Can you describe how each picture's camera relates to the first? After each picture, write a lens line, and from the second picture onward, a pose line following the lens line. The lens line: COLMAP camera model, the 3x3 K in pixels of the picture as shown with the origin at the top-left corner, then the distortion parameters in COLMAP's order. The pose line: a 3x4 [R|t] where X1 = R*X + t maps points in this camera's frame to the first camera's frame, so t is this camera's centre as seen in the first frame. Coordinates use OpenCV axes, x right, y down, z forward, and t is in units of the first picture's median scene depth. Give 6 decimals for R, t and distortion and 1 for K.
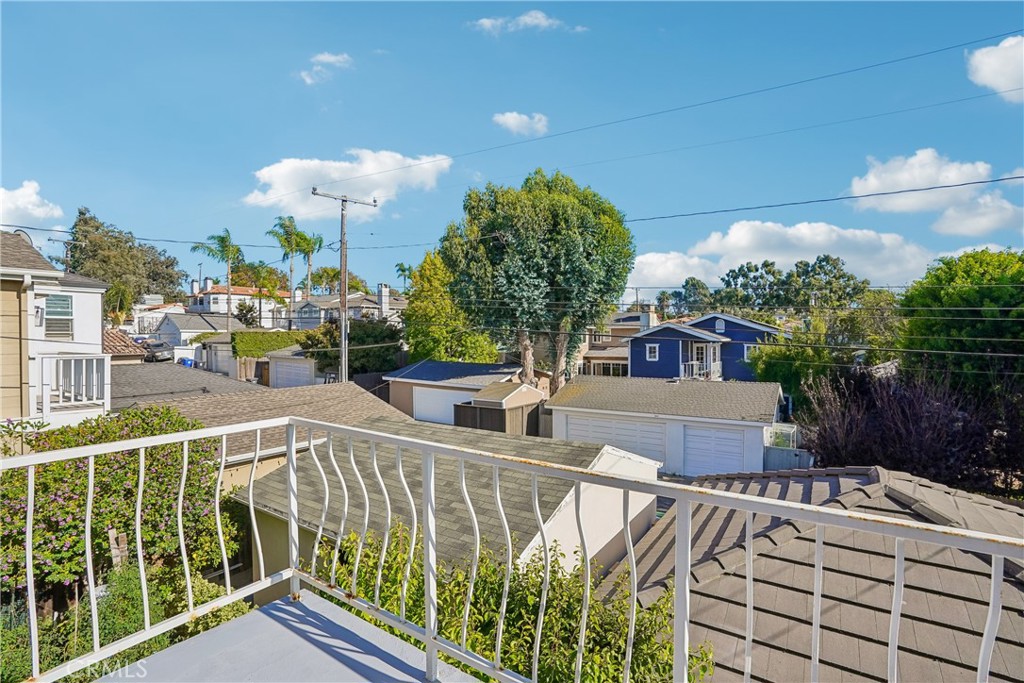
lens RADIAL K [[467.2, 0, 512.0], [0, 467.2, 341.6], [0, 0, 1]] dist [0.026662, 0.000430]
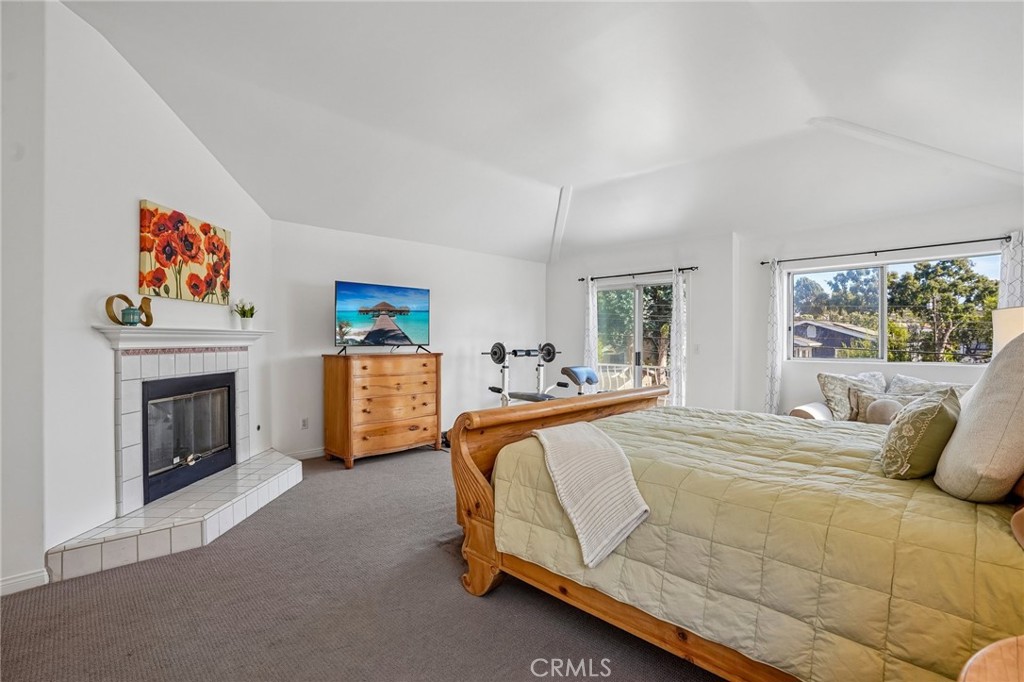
lens RADIAL K [[467.2, 0, 516.6], [0, 467.2, 339.3], [0, 0, 1]] dist [0.026662, 0.000430]
pose [[0.983170, 0.001481, -0.182688, -0.017652], [-0.003873, 0.999911, -0.012736, 0.000949], [0.182653, 0.013229, 0.983088, -0.104617]]
